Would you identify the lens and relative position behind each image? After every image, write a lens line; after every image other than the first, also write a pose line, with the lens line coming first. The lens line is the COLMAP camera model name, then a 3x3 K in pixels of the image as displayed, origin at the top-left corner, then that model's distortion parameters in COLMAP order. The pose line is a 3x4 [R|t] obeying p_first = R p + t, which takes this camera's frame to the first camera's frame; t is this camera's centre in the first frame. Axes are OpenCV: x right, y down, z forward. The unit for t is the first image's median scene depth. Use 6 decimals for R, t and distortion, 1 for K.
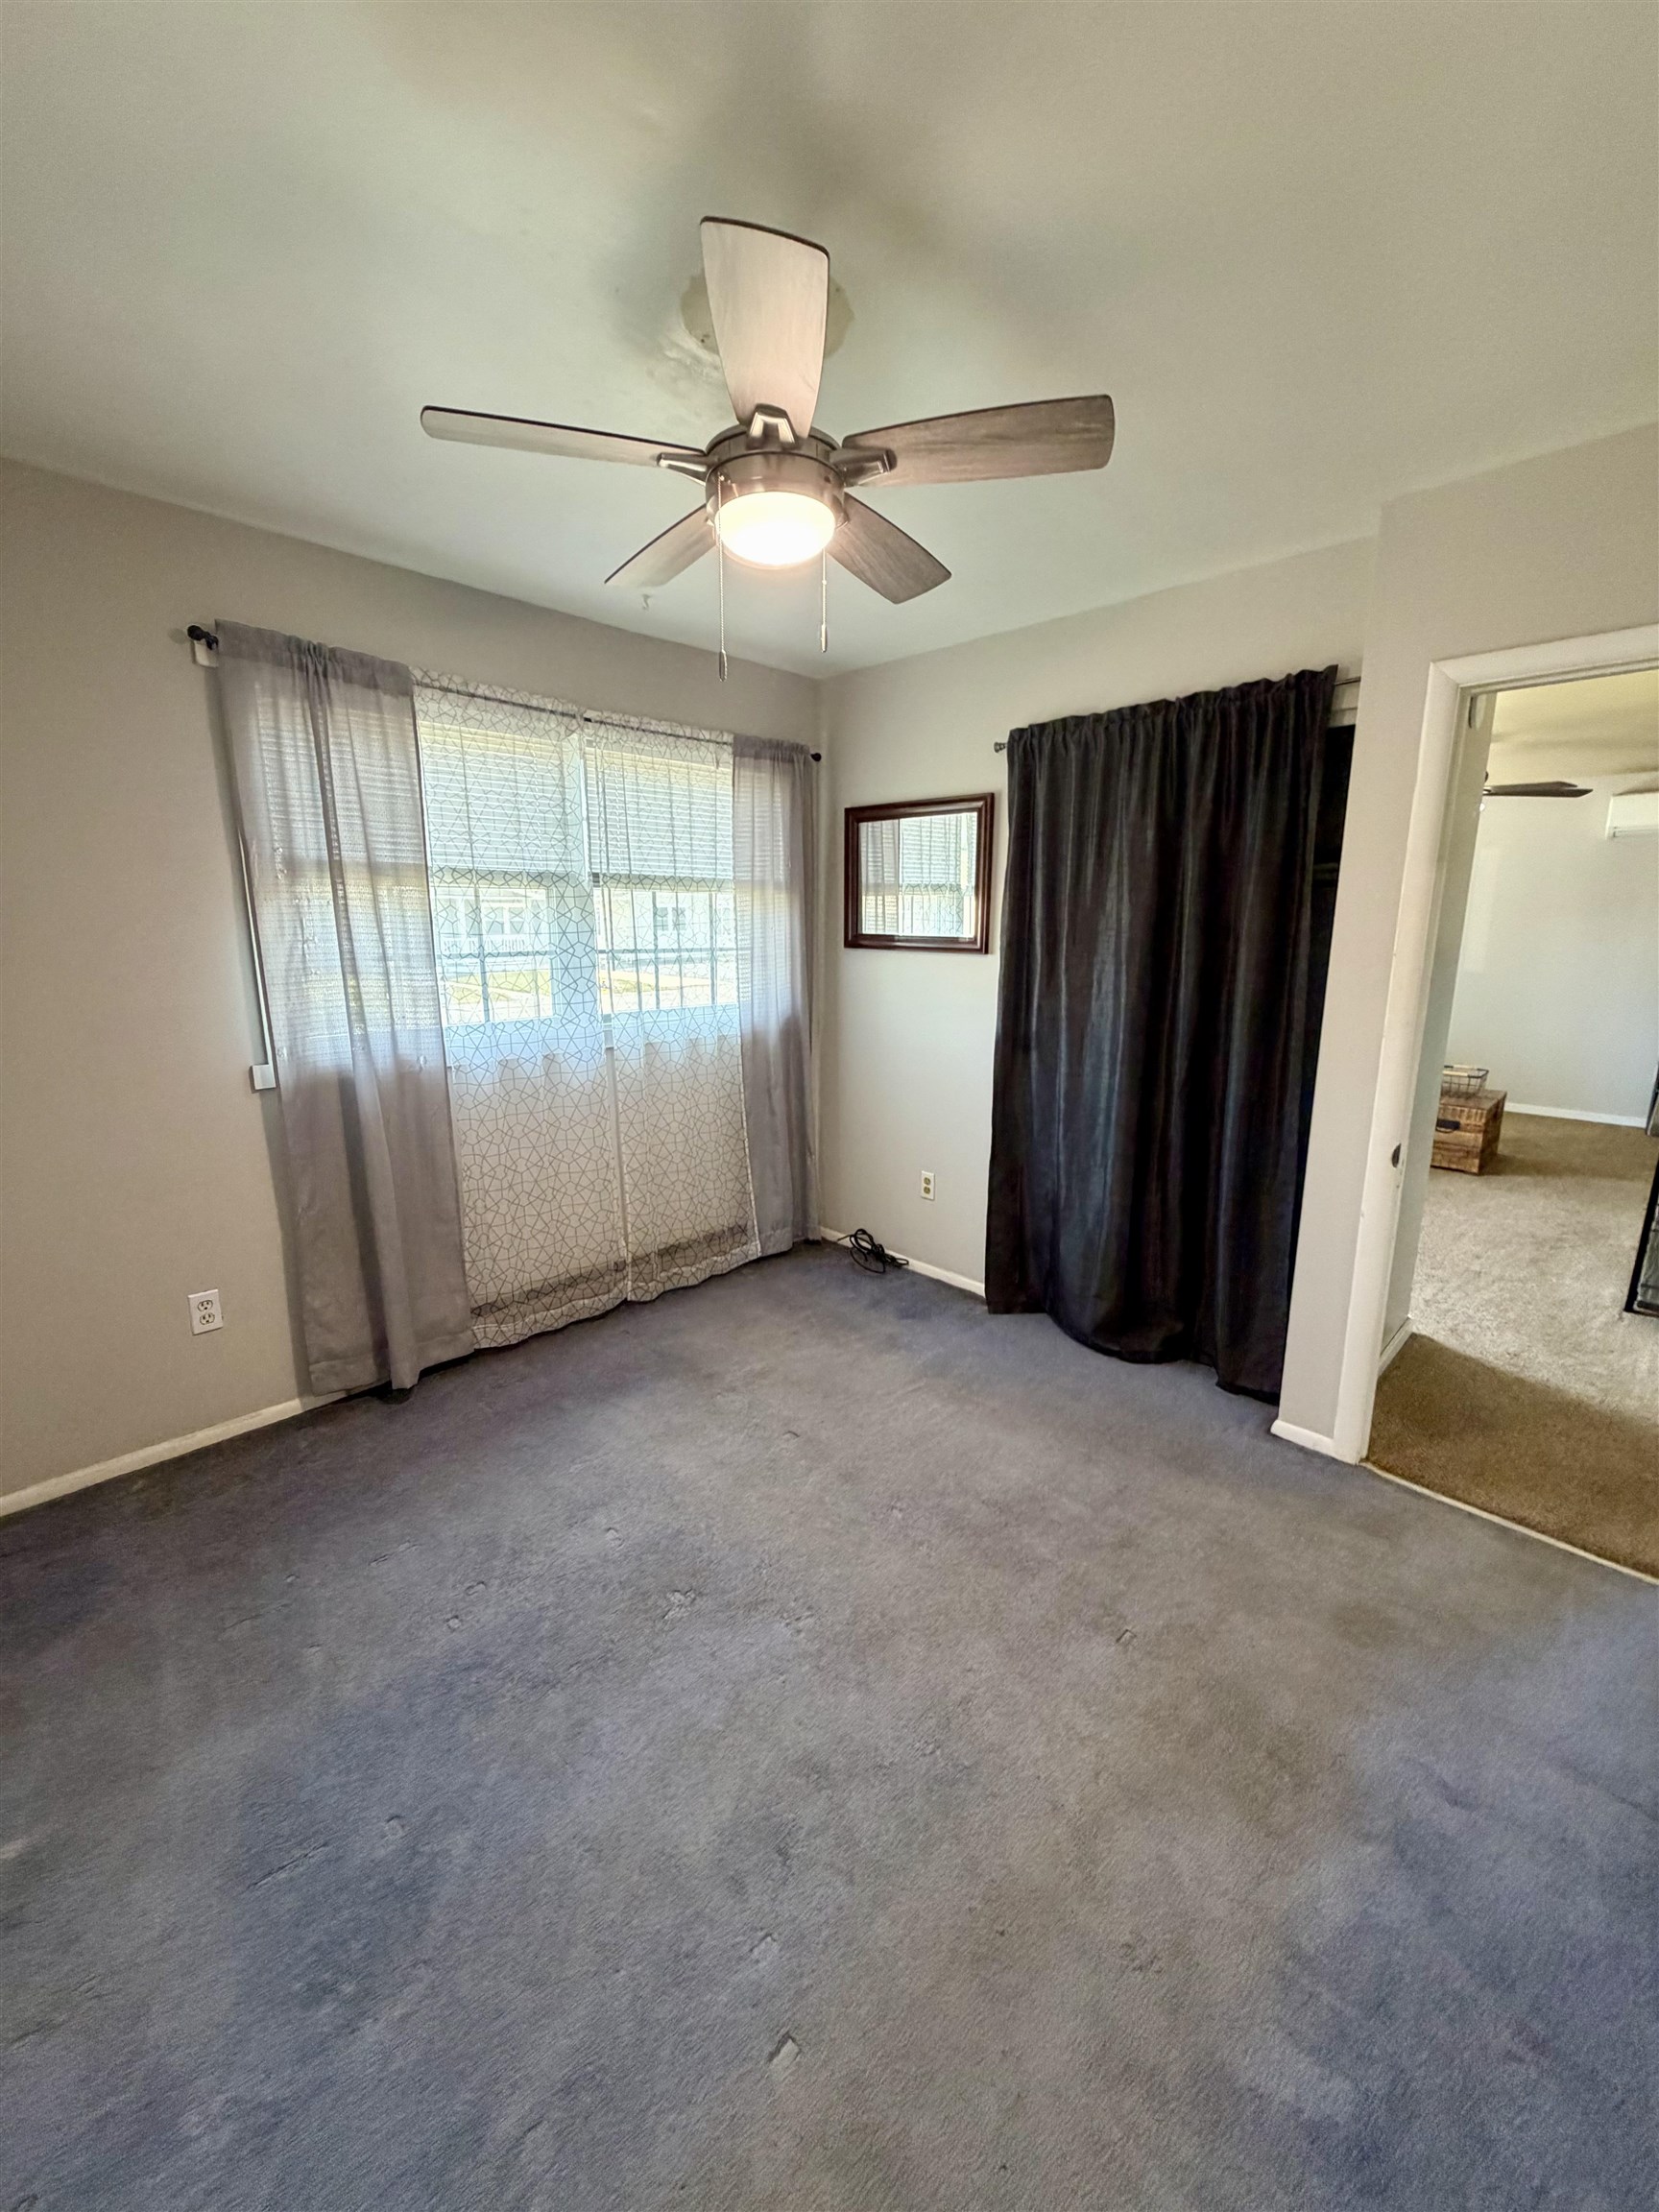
lens RADIAL K [[880.7, 0, 828.0], [0, 880.7, 1099.4], [0, 0, 1]] dist [-0.000116, 0.000504]
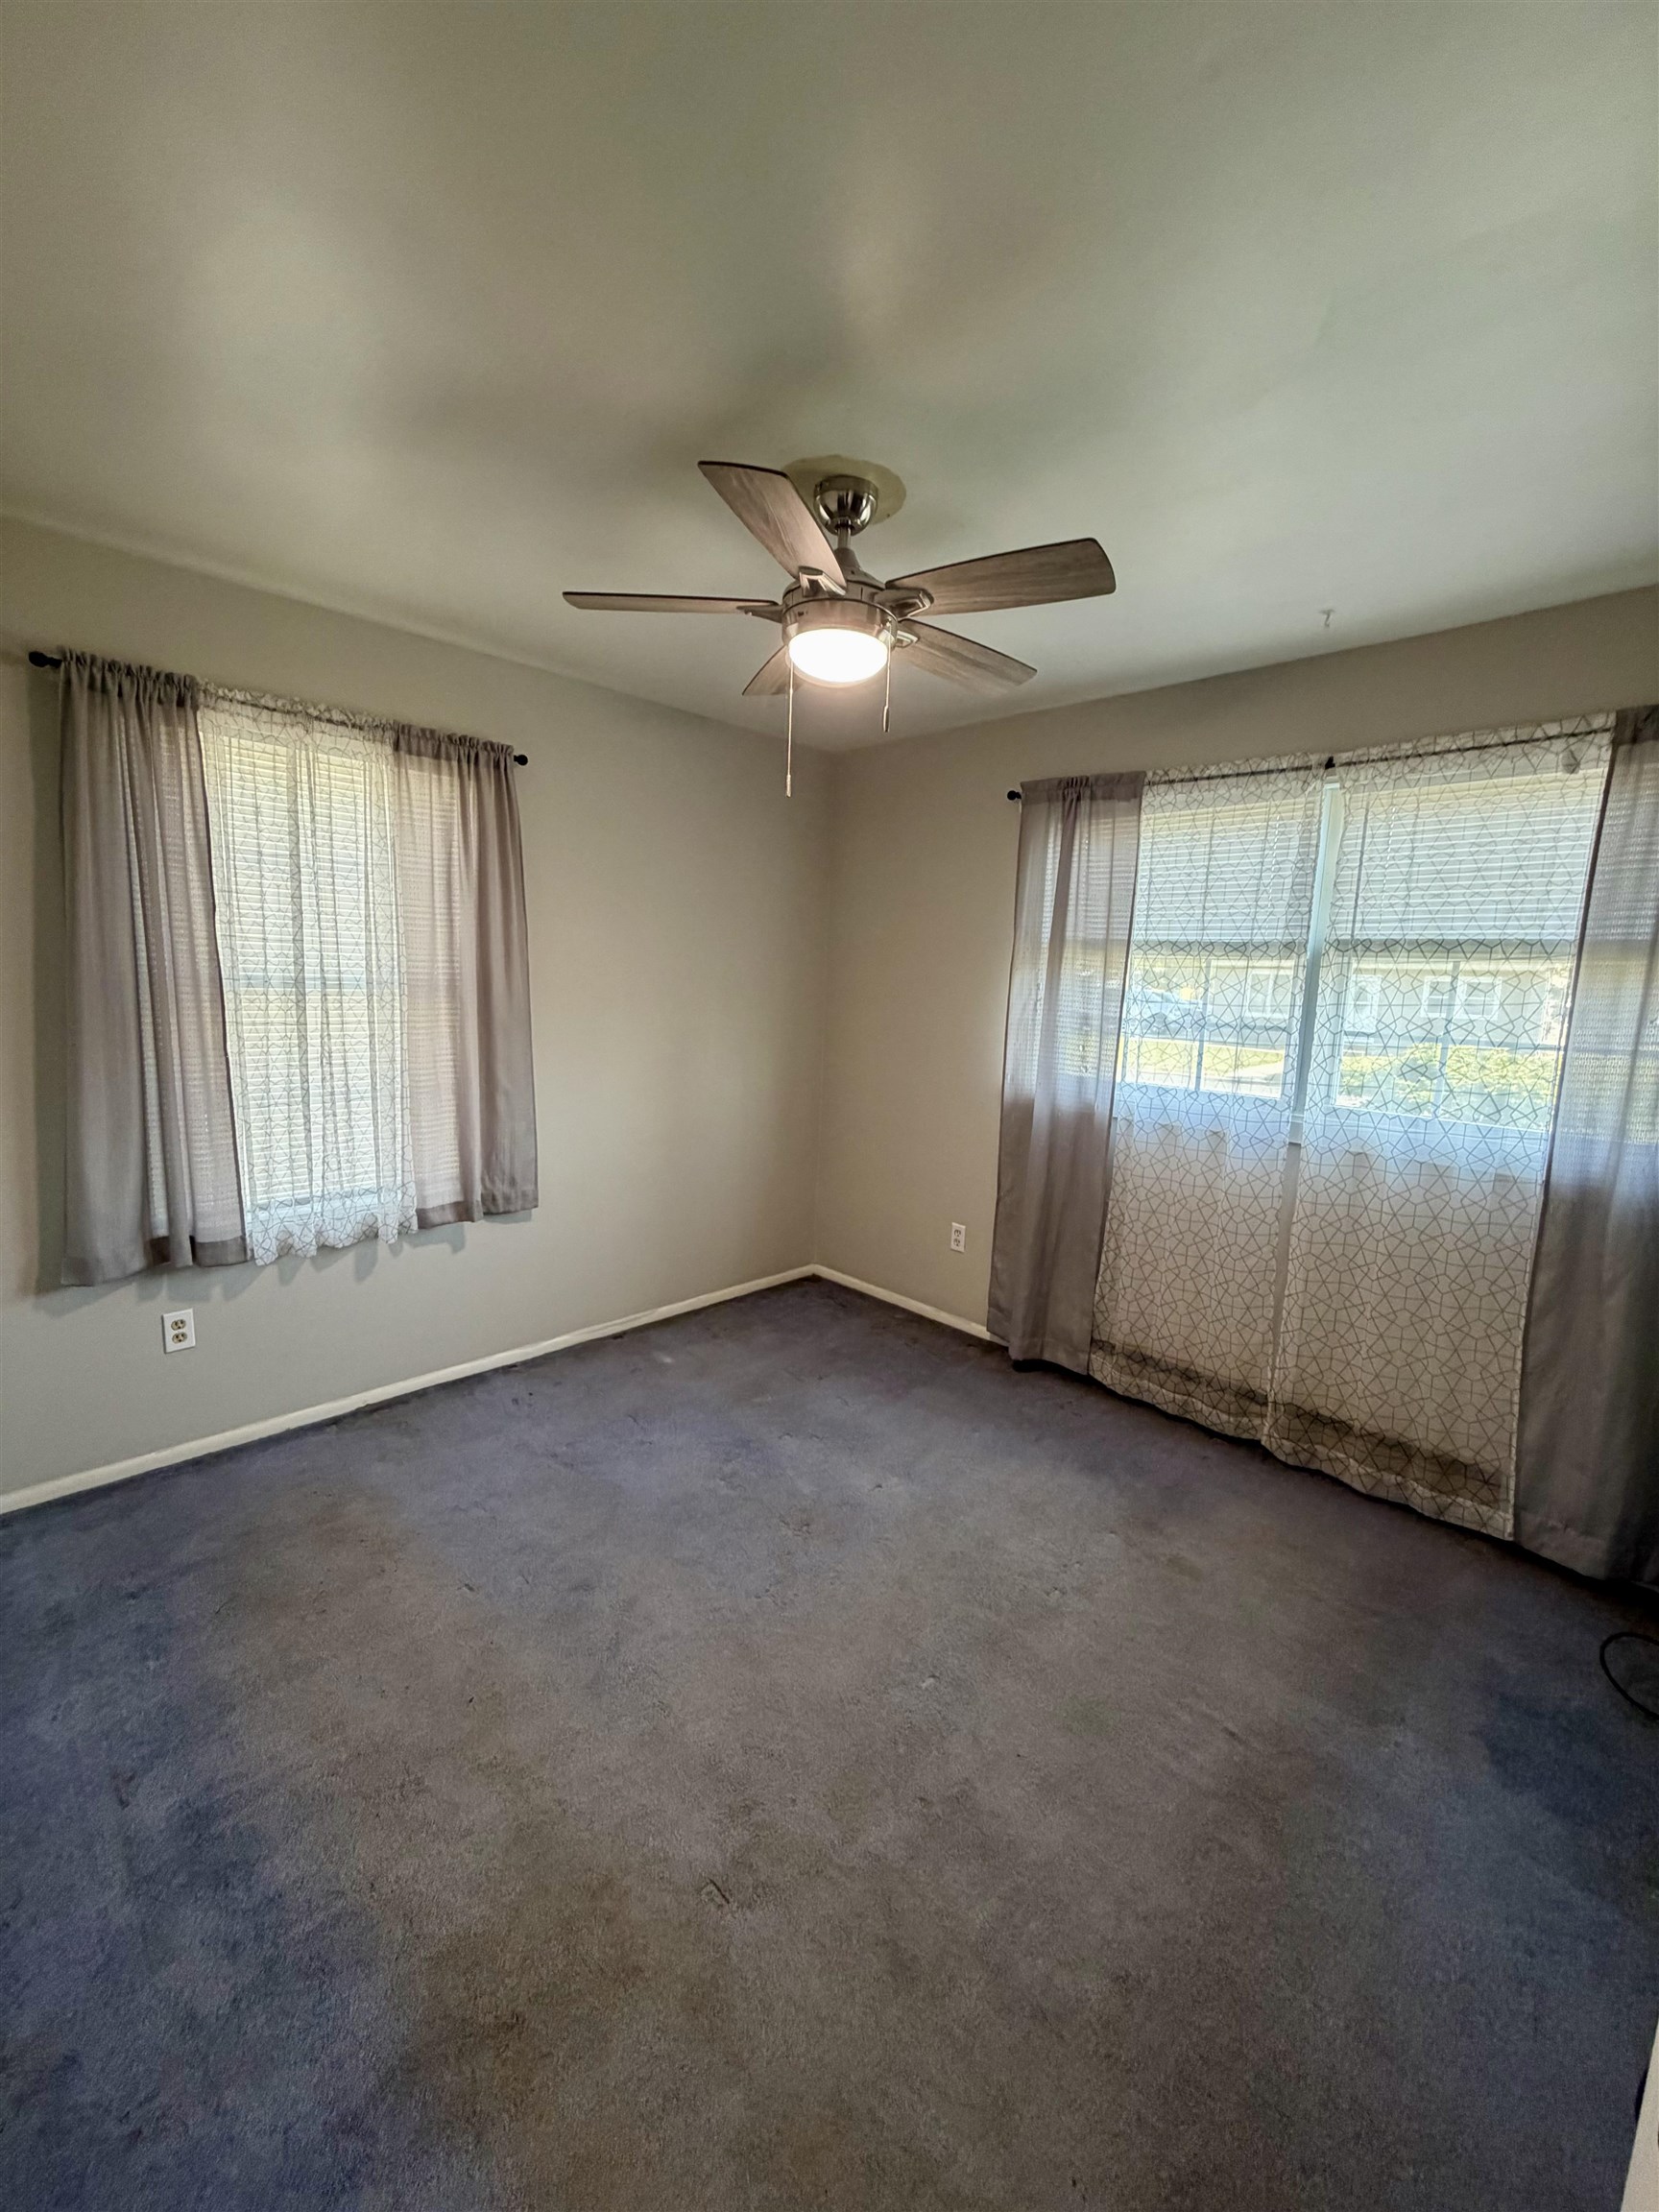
lens RADIAL K [[880.7, 0, 828.0], [0, 880.7, 1099.4], [0, 0, 1]] dist [-0.000116, 0.000504]
pose [[-0.002014, 0.140102, -0.990135, 0.632776], [-0.234251, 0.962521, 0.136671, -0.118427], [0.972174, 0.232216, 0.030880, 0.570116]]
